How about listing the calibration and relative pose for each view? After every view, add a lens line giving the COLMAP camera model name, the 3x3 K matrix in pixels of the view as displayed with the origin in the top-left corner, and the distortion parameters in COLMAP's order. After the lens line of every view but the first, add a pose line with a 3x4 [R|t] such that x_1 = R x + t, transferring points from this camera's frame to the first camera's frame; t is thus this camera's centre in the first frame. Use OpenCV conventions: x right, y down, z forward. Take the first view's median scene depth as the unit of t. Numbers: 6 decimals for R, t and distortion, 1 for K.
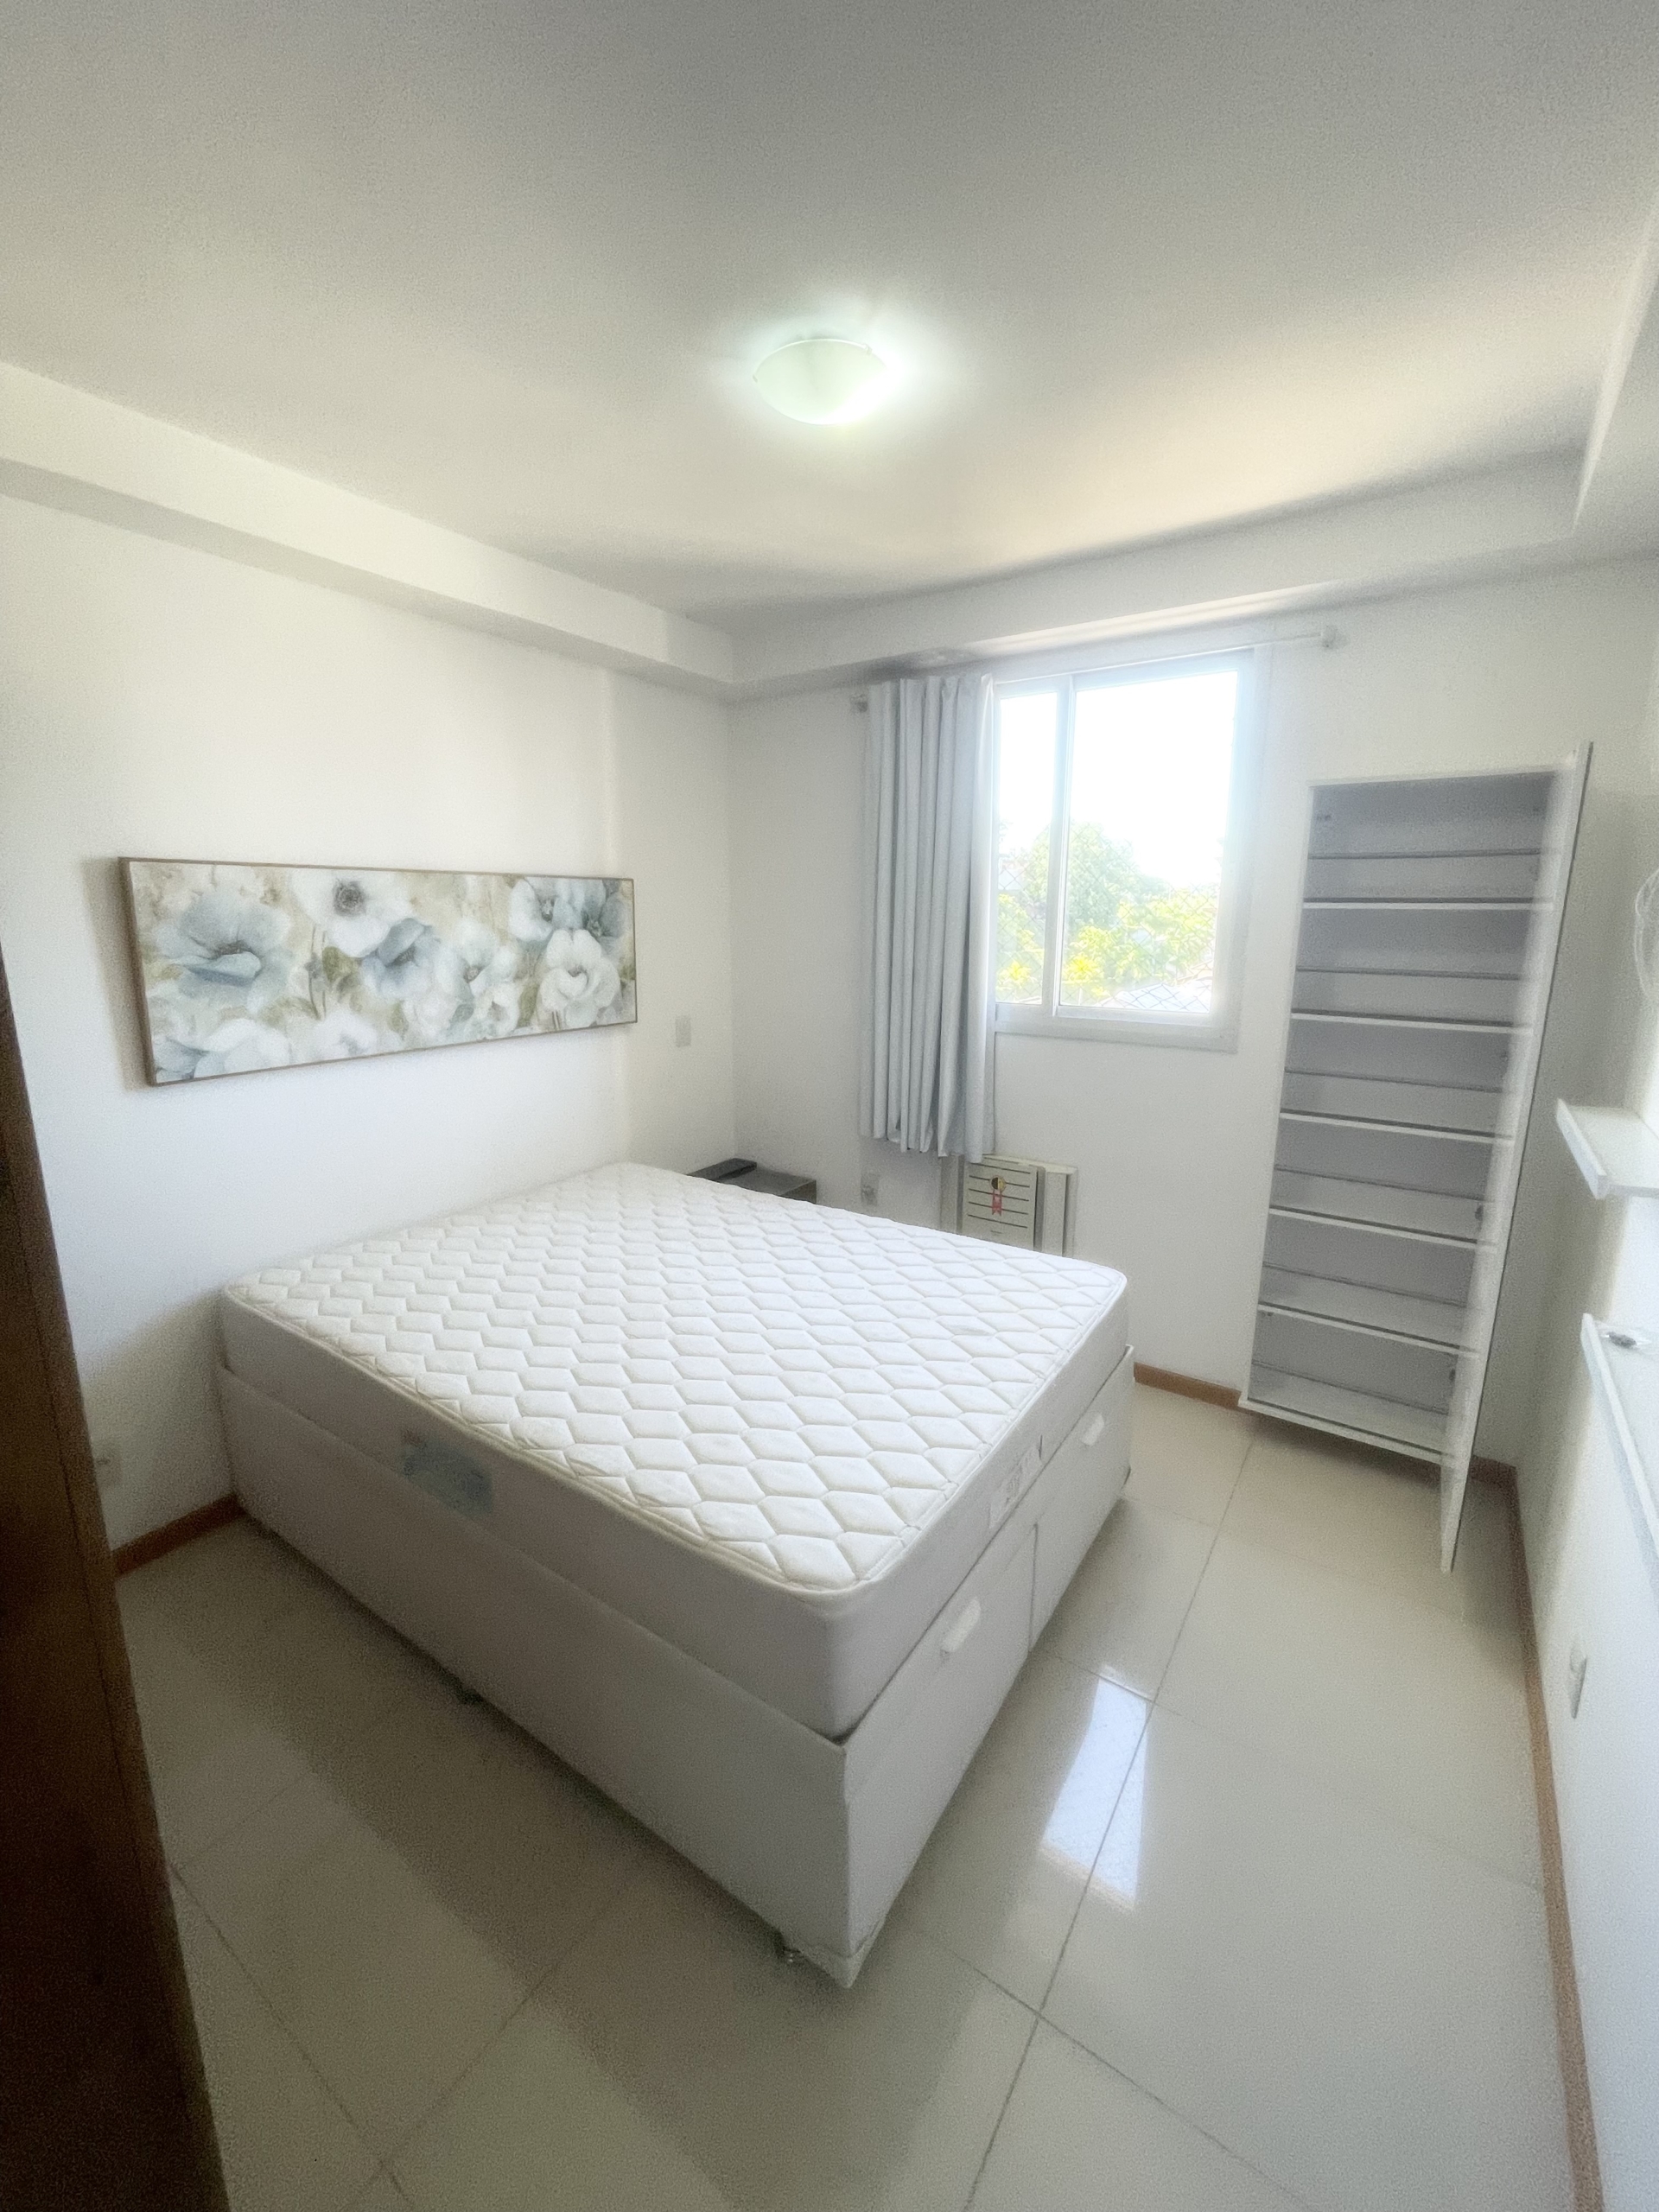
lens RADIAL K [[894.4, 0, 827.5], [0, 894.4, 1100.5], [0, 0, 1]] dist [0.000182, 0.000247]
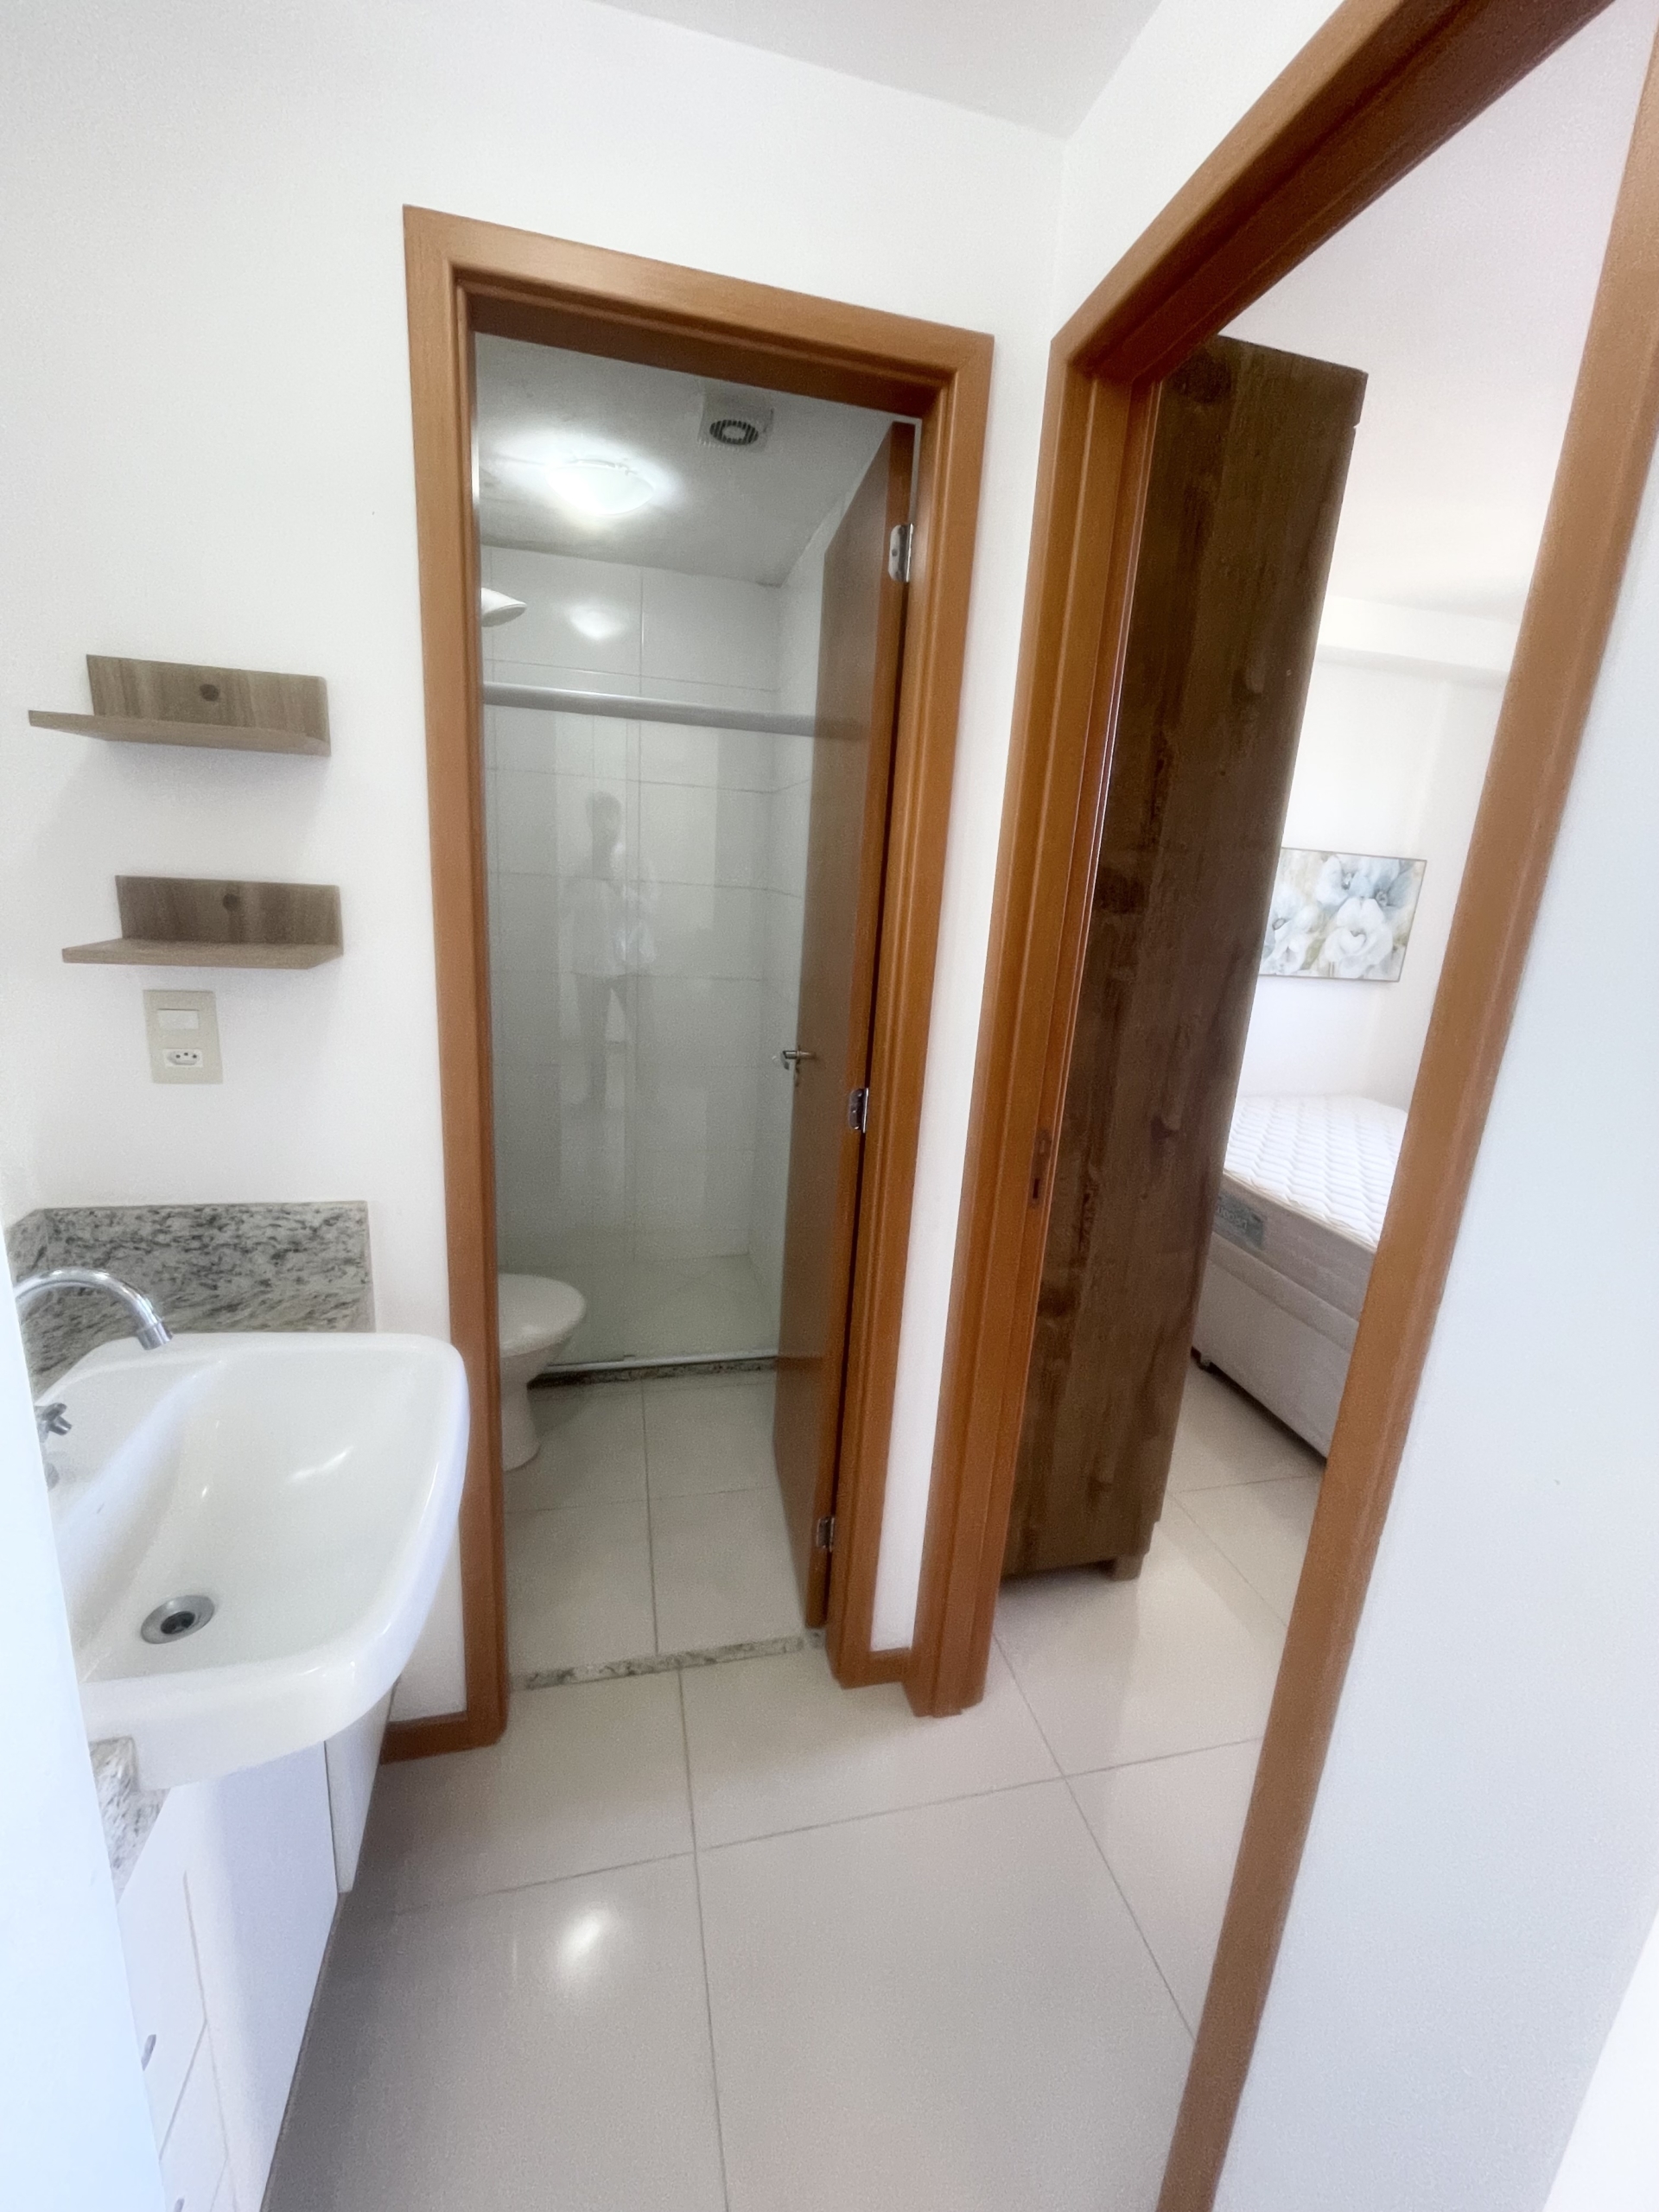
lens RADIAL K [[894.4, 0, 832.0], [0, 894.4, 1101.0], [0, 0, 1]] dist [0.000182, 0.000247]
pose [[0.749575, 0.200943, -0.630681, 0.002084], [-0.198830, 0.977158, 0.075023, 0.138875], [0.631350, 0.069163, 0.772407, -0.410585]]
